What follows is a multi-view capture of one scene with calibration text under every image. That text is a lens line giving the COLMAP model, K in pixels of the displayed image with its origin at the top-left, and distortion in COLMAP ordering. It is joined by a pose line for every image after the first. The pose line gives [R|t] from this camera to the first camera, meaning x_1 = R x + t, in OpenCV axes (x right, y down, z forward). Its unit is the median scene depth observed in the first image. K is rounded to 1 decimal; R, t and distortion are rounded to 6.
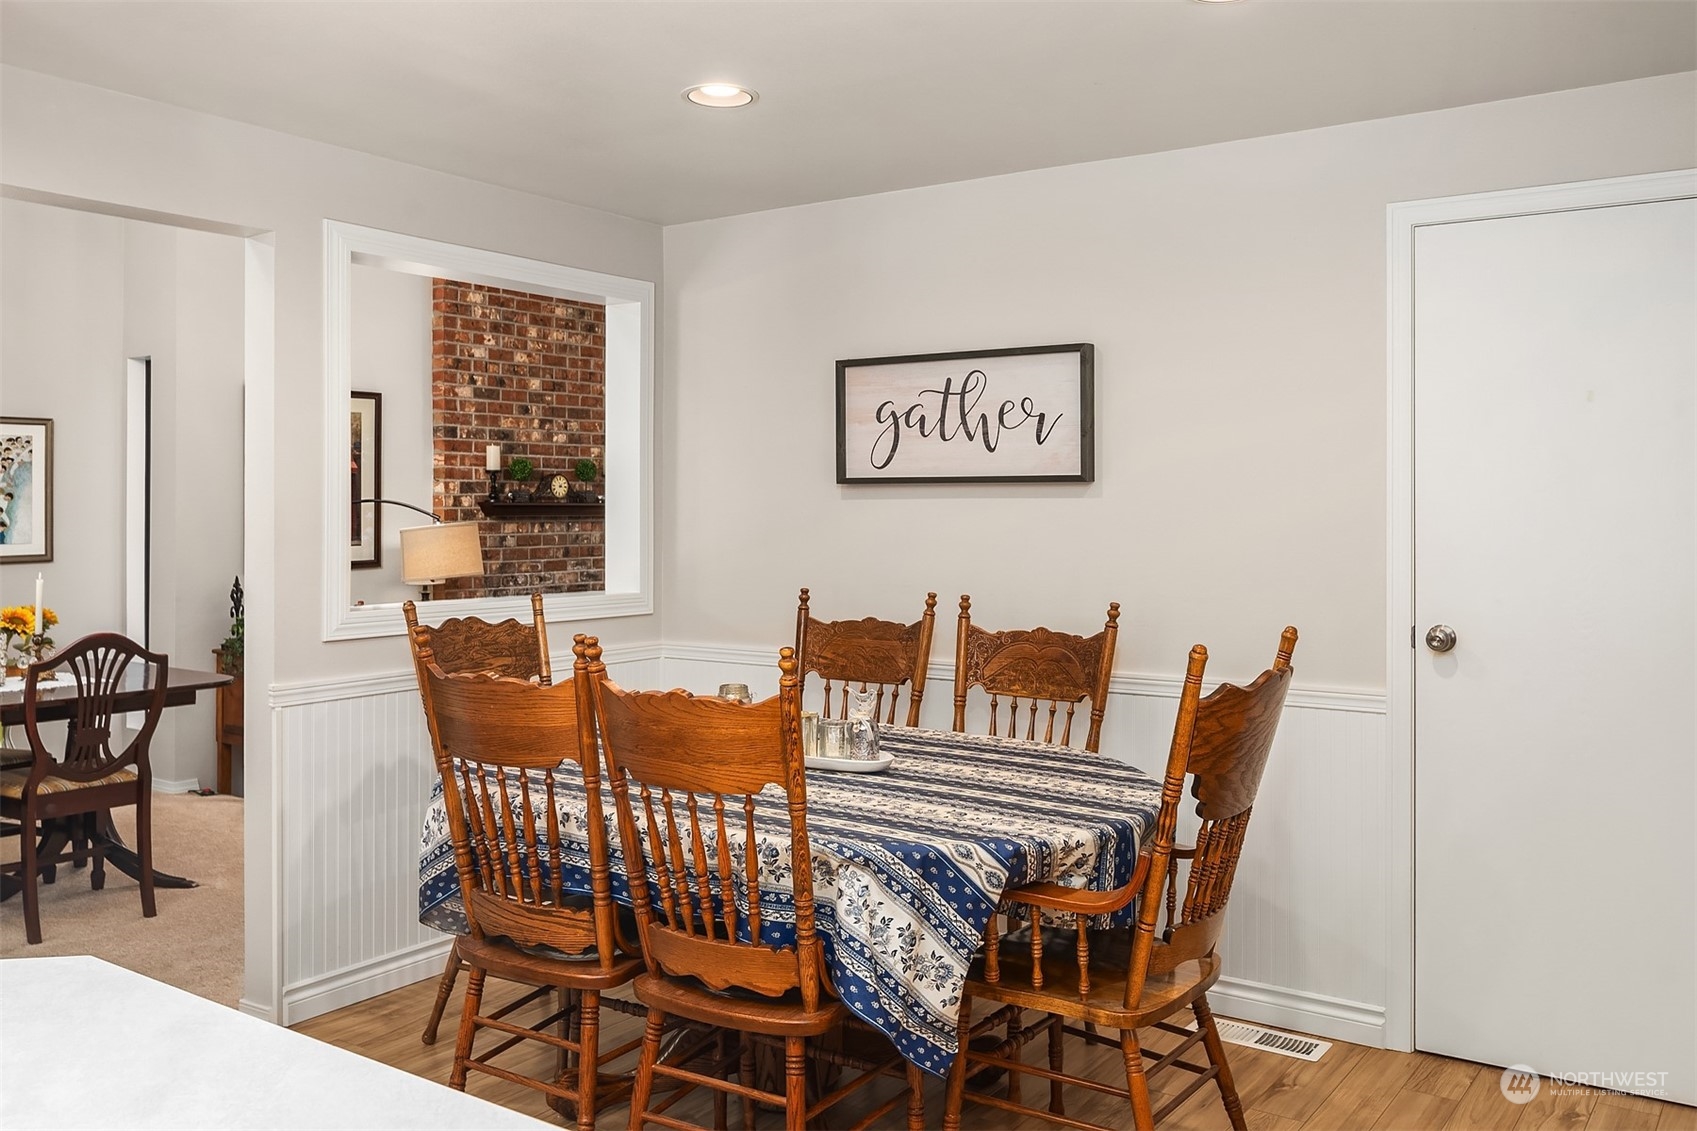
lens RADIAL K [[1414.1, 0, 847.4], [0, 1414.1, 498.0], [0, 0, 1]] dist [-0.007420, 0.001694]
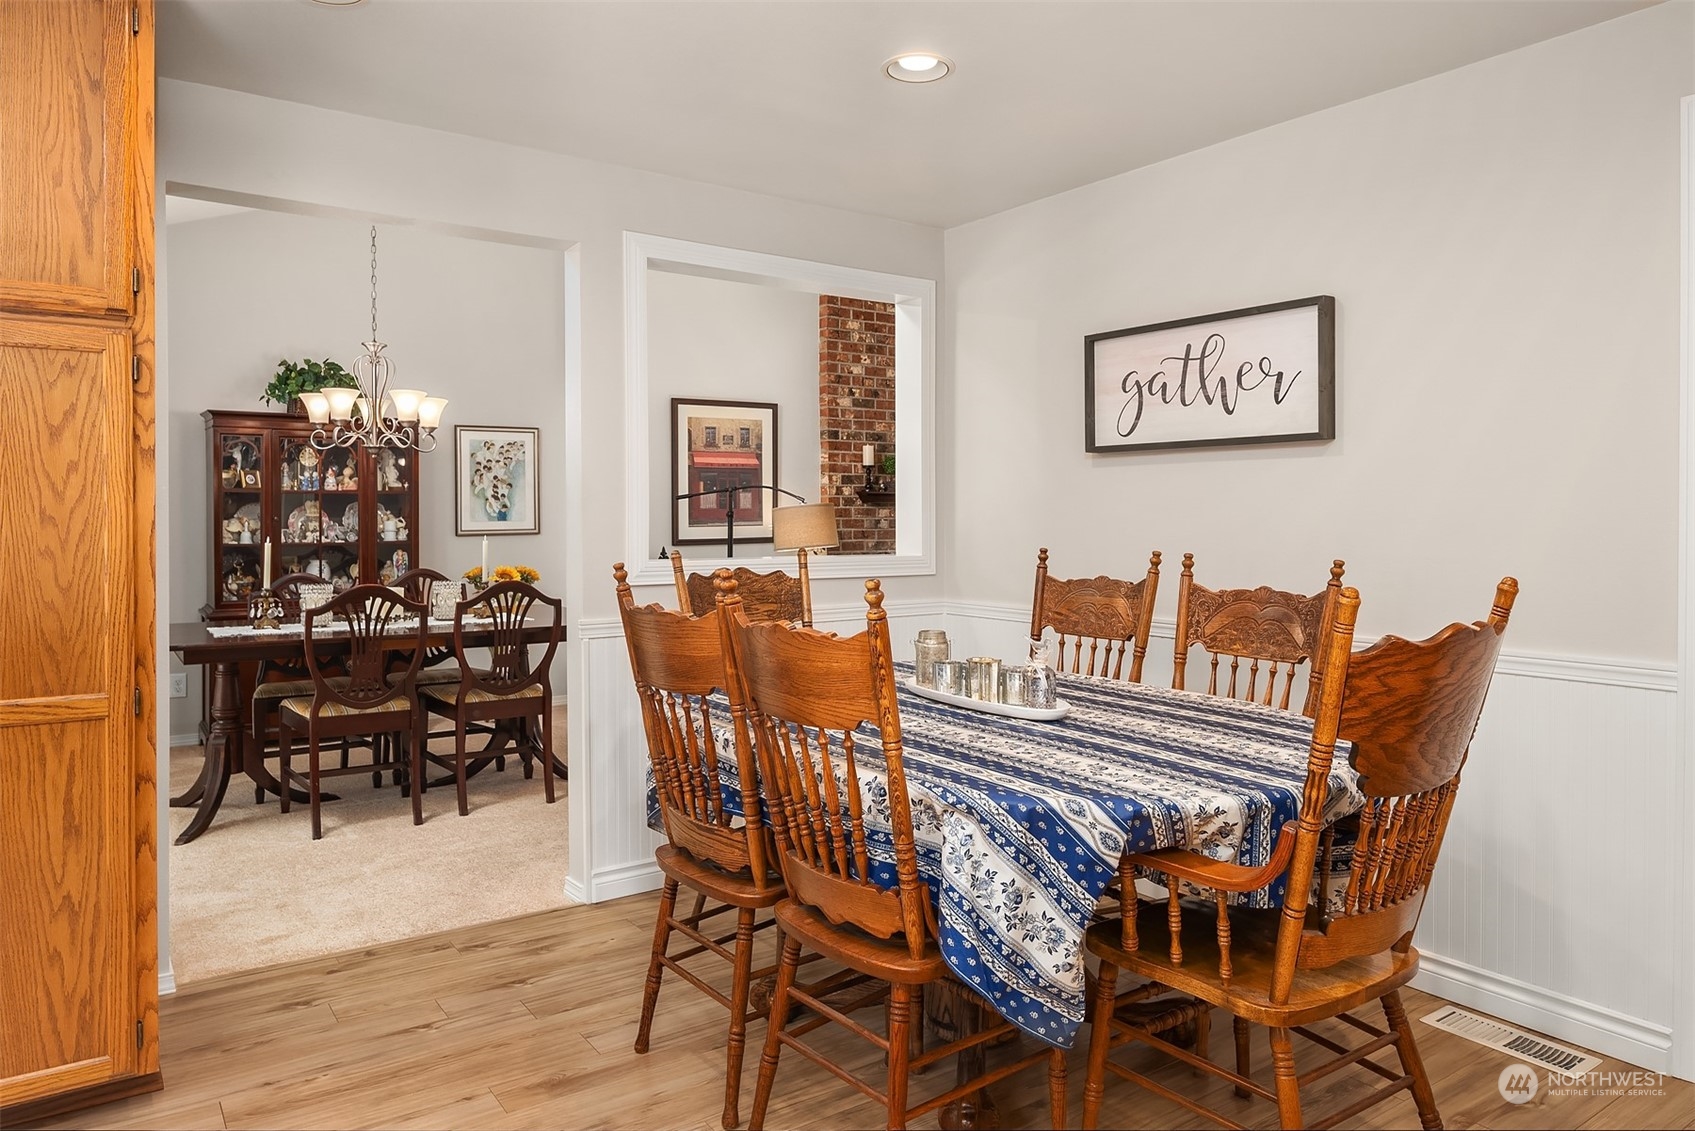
lens RADIAL K [[1112.2, 0, 843.2], [0, 1112.2, 525.1], [0, 0, 1]] dist [-0.003922, -0.004271]
pose [[0.940845, 0.002655, -0.338826, 0.116882], [0.002986, 0.999866, 0.016125, 0.034151], [0.338824, -0.016183, 0.940711, 0.171691]]
